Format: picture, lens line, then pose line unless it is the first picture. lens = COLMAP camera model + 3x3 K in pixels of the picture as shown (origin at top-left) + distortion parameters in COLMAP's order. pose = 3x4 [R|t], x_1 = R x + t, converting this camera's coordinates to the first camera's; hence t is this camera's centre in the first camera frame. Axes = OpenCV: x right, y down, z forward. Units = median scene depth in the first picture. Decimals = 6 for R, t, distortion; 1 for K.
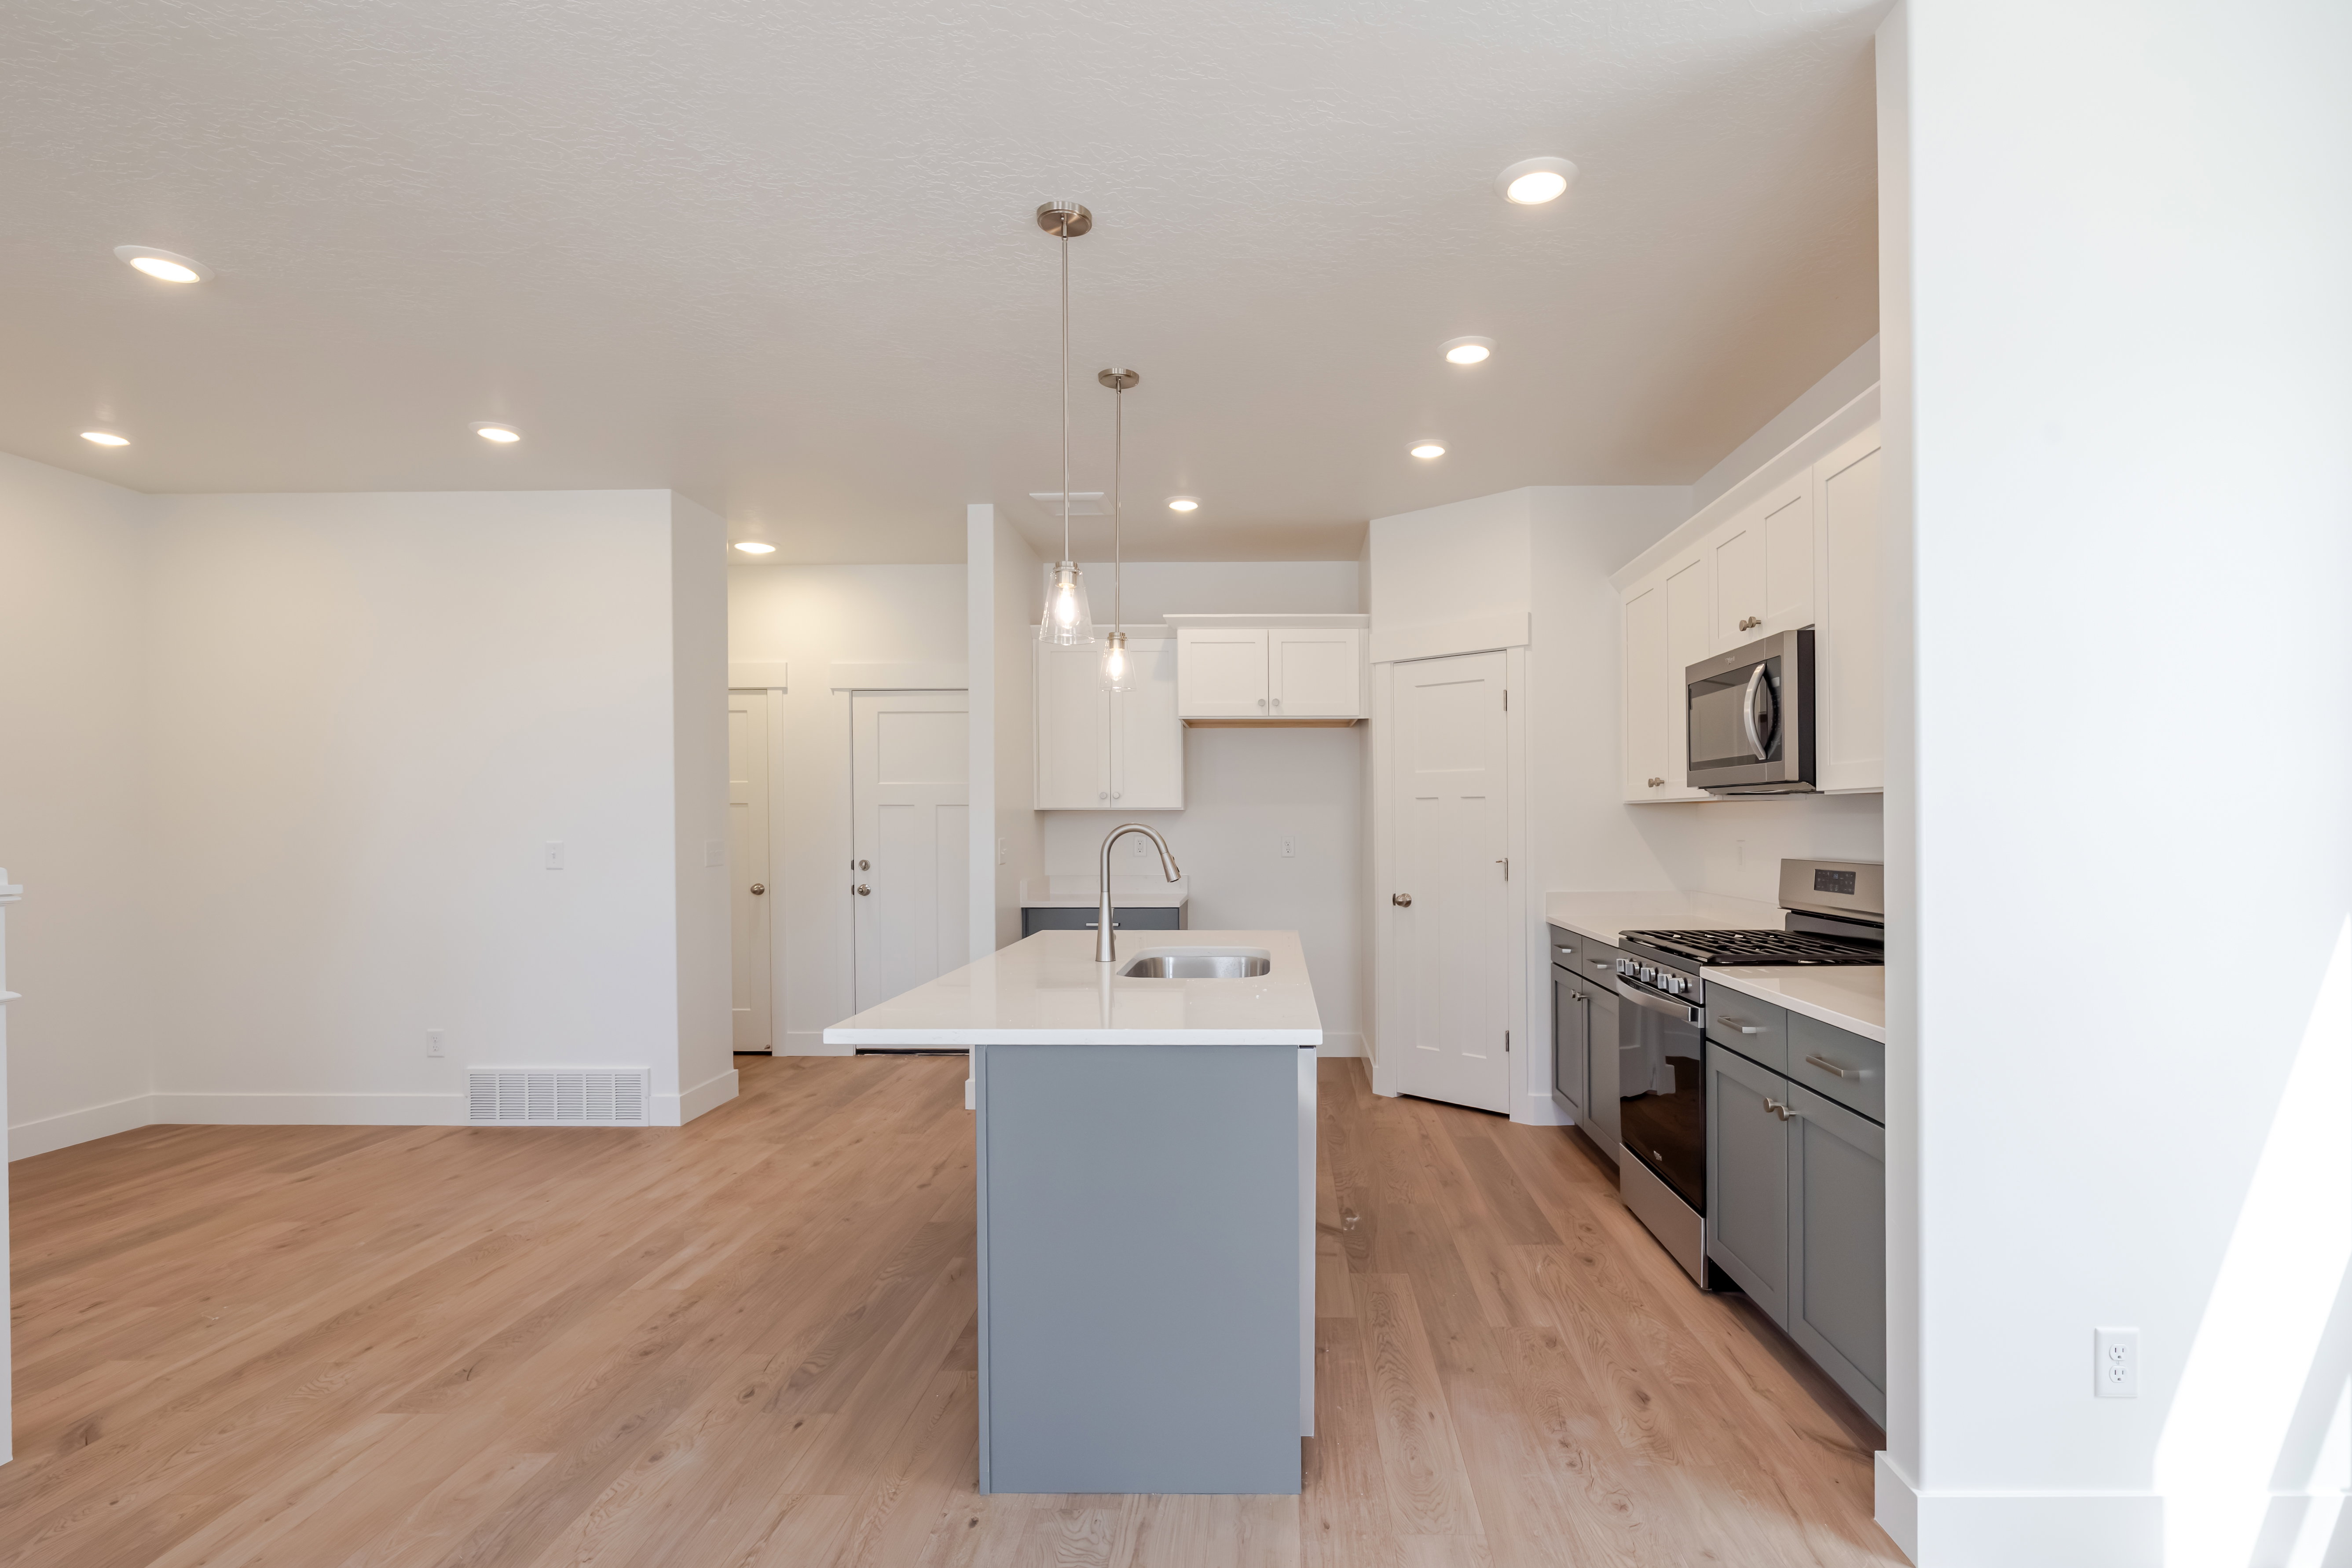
lens RADIAL K [[1139.2, 0, 1261.8], [0, 1139.2, 843.9], [0, 0, 1]] dist [-0.009518, 0.003575]
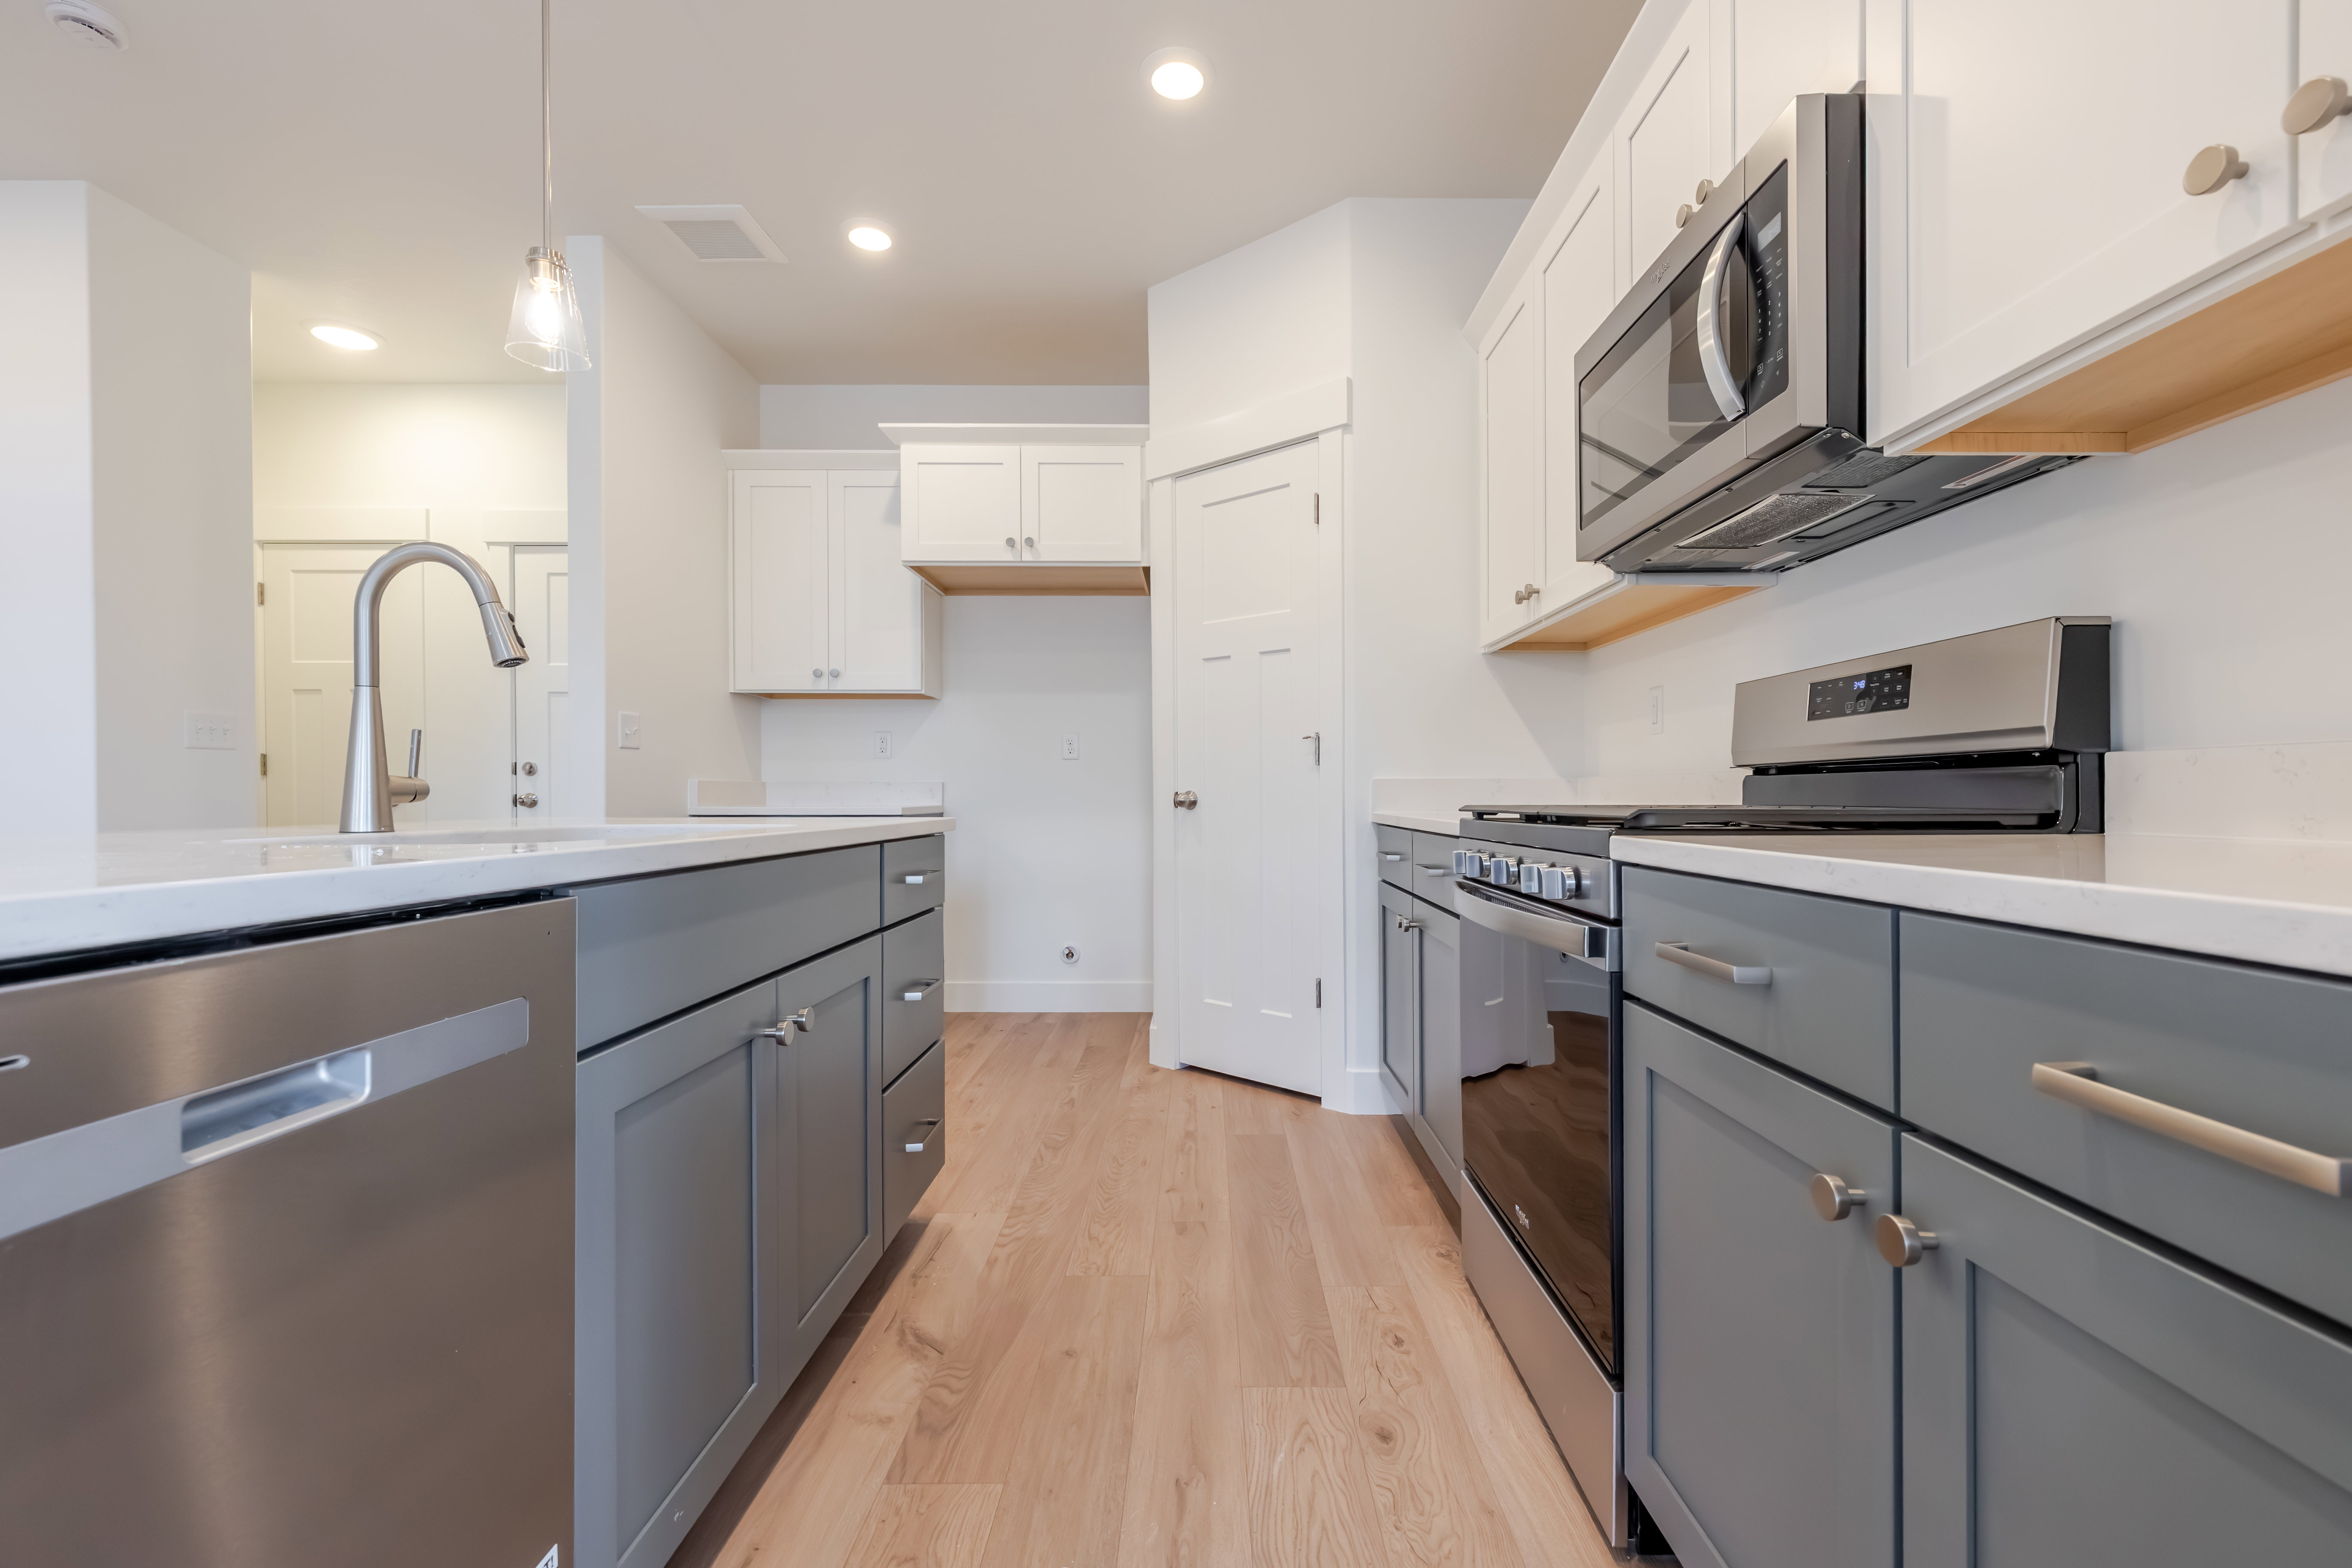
lens RADIAL K [[1009.4, 0, 1216.0], [0, 1009.4, 816.2], [0, 0, 1]] dist [0.001542, 0.000618]
pose [[0.999726, 0.000842, 0.023405, 0.181556], [-0.000933, 0.999992, 0.003869, 0.081736], [-0.023402, -0.003890, 0.999719, 0.498864]]
